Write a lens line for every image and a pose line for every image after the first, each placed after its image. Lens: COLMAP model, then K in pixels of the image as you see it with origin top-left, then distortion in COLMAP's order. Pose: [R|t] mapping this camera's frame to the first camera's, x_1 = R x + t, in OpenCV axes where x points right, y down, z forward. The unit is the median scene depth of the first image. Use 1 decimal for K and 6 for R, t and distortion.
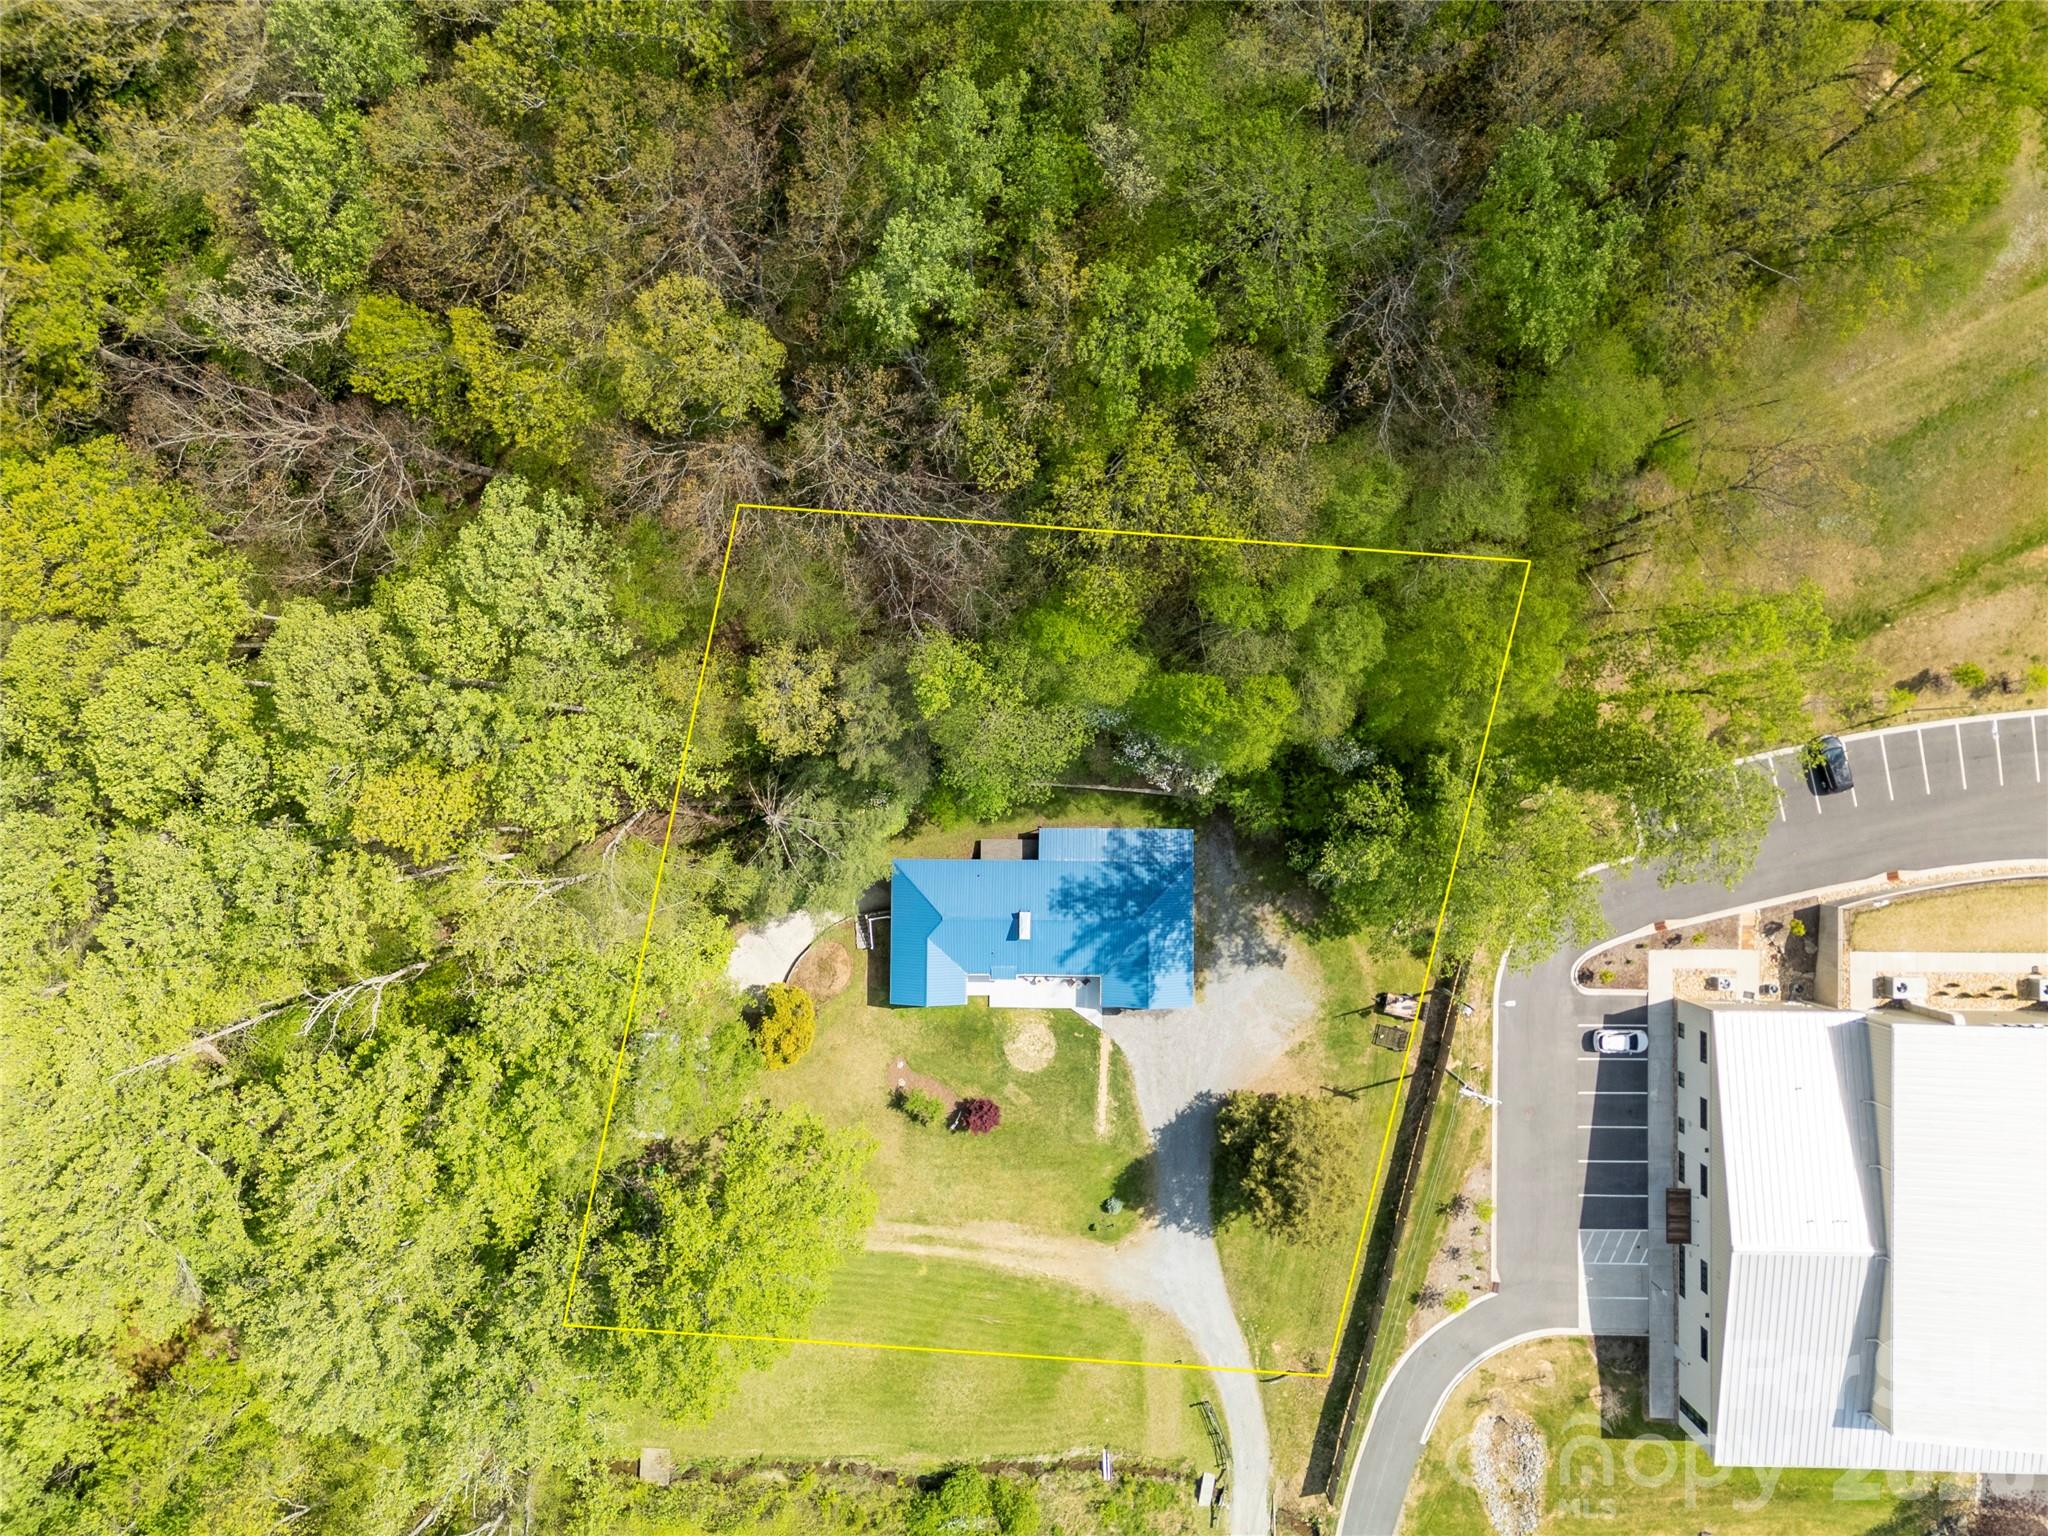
lens RADIAL K [[1459.9, 0, 1021.3], [0, 1459.9, 776.1], [0, 0, 1]] dist [0.081706, -0.074831]
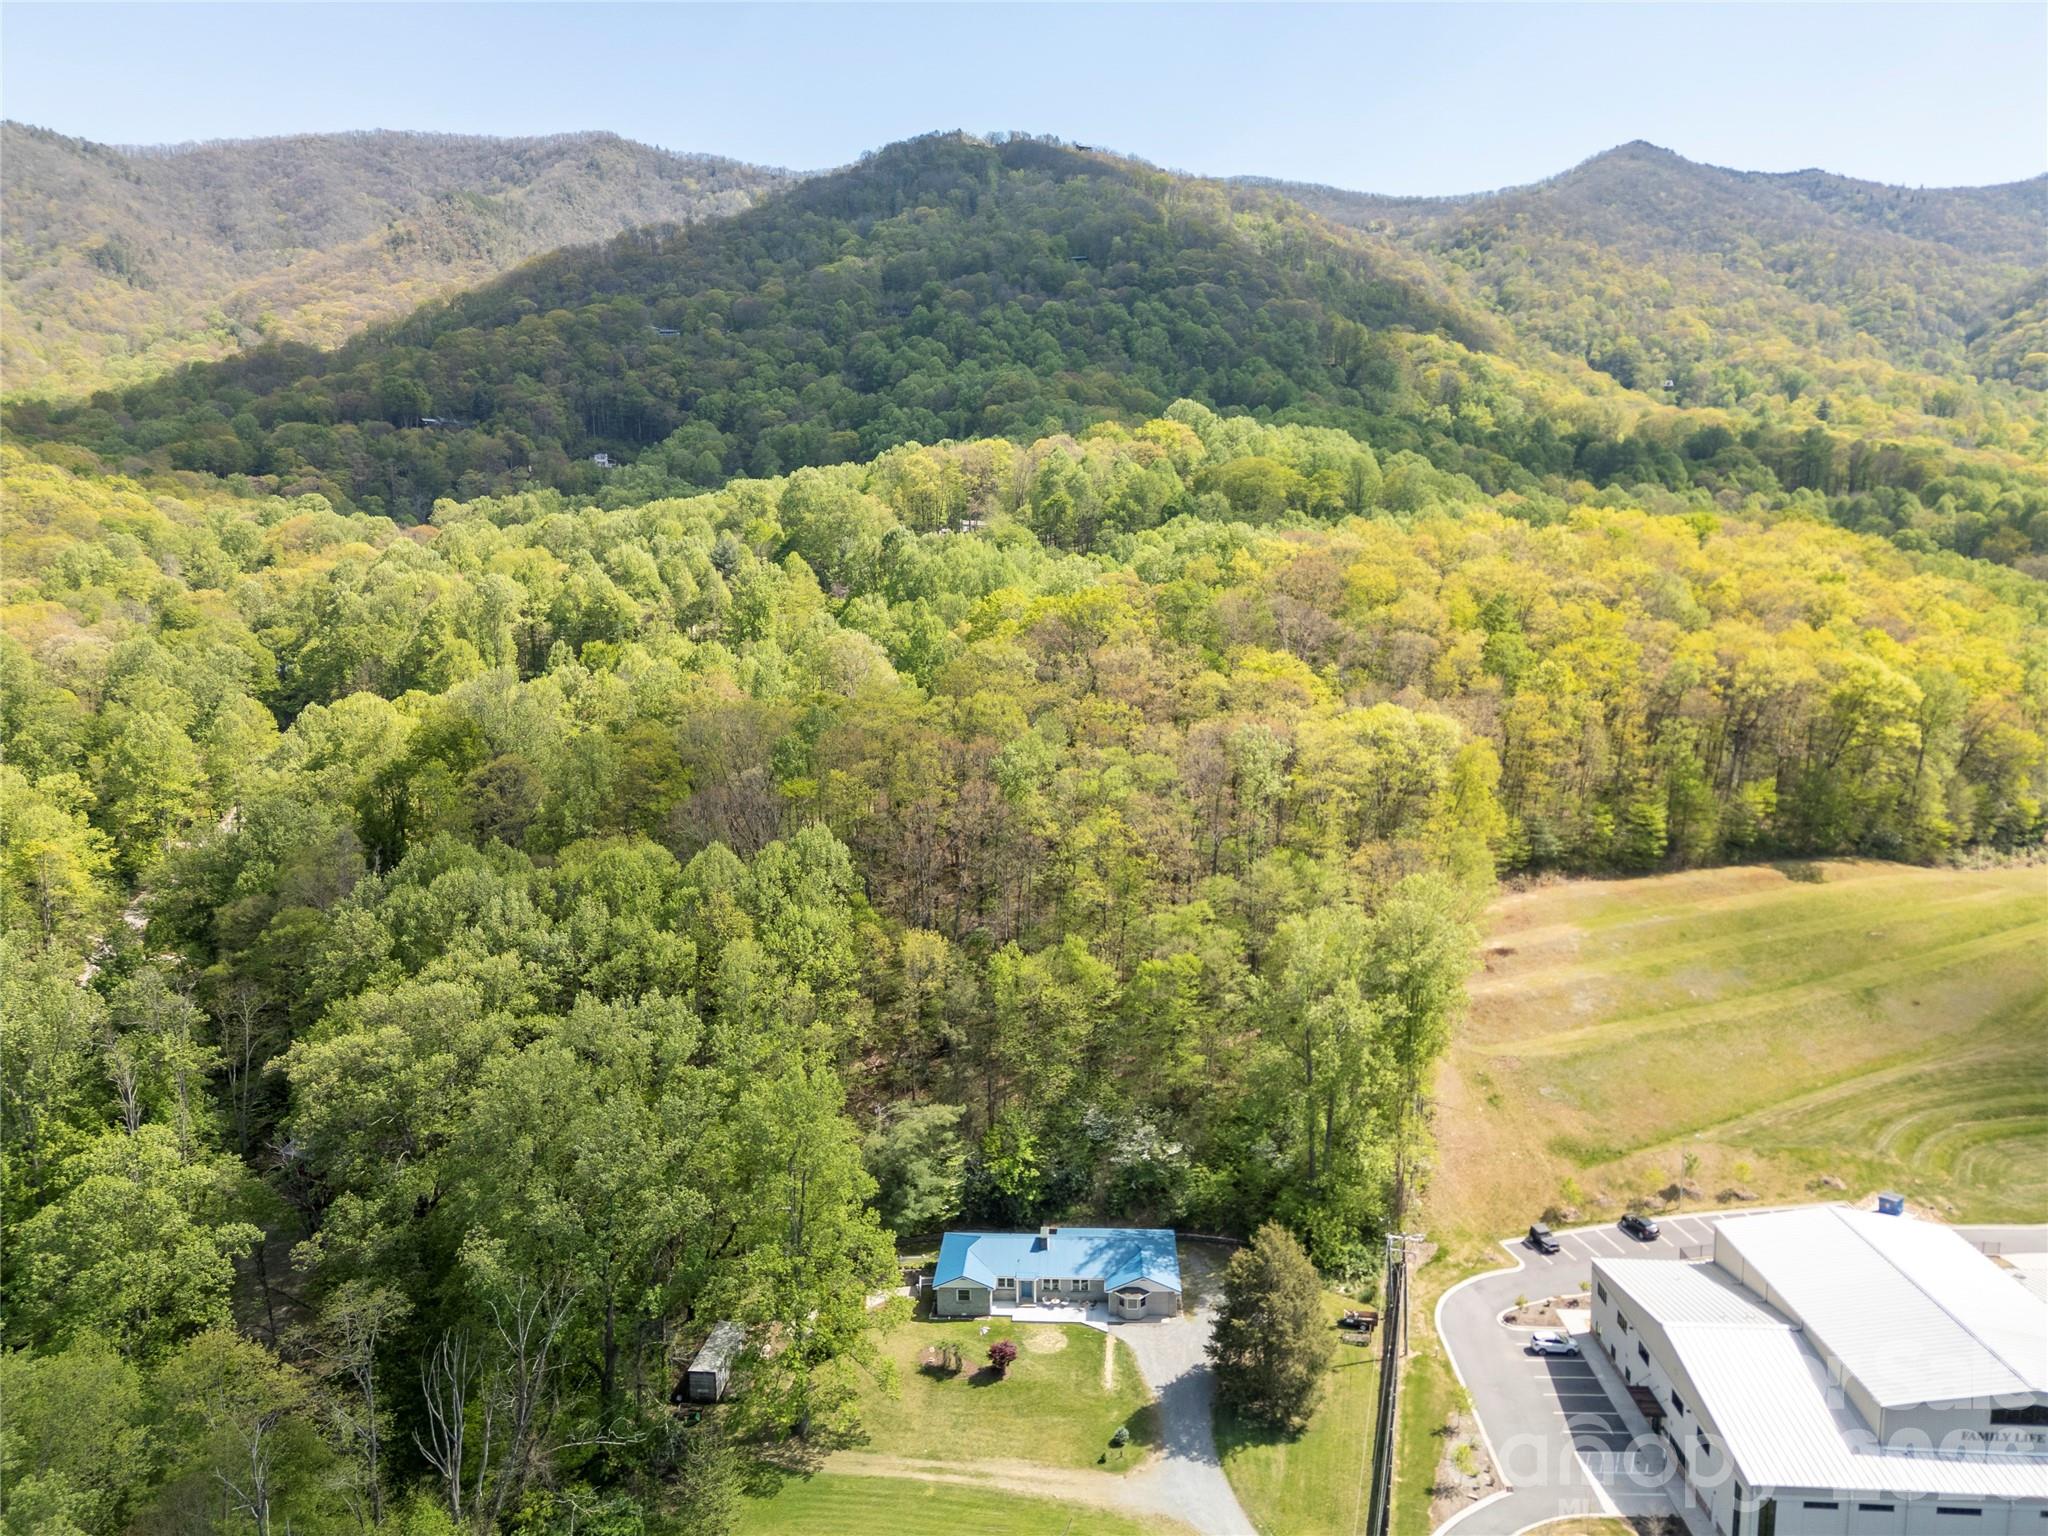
lens RADIAL K [[1459.9, 0, 1021.3], [0, 1459.9, 776.1], [0, 0, 1]] dist [0.081706, -0.074831]
pose [[0.998800, 0.012495, -0.047351, 0.035846], [-0.048567, 0.128730, -0.990490, 1.274782], [-0.006281, 0.991601, 0.129183, 0.401208]]
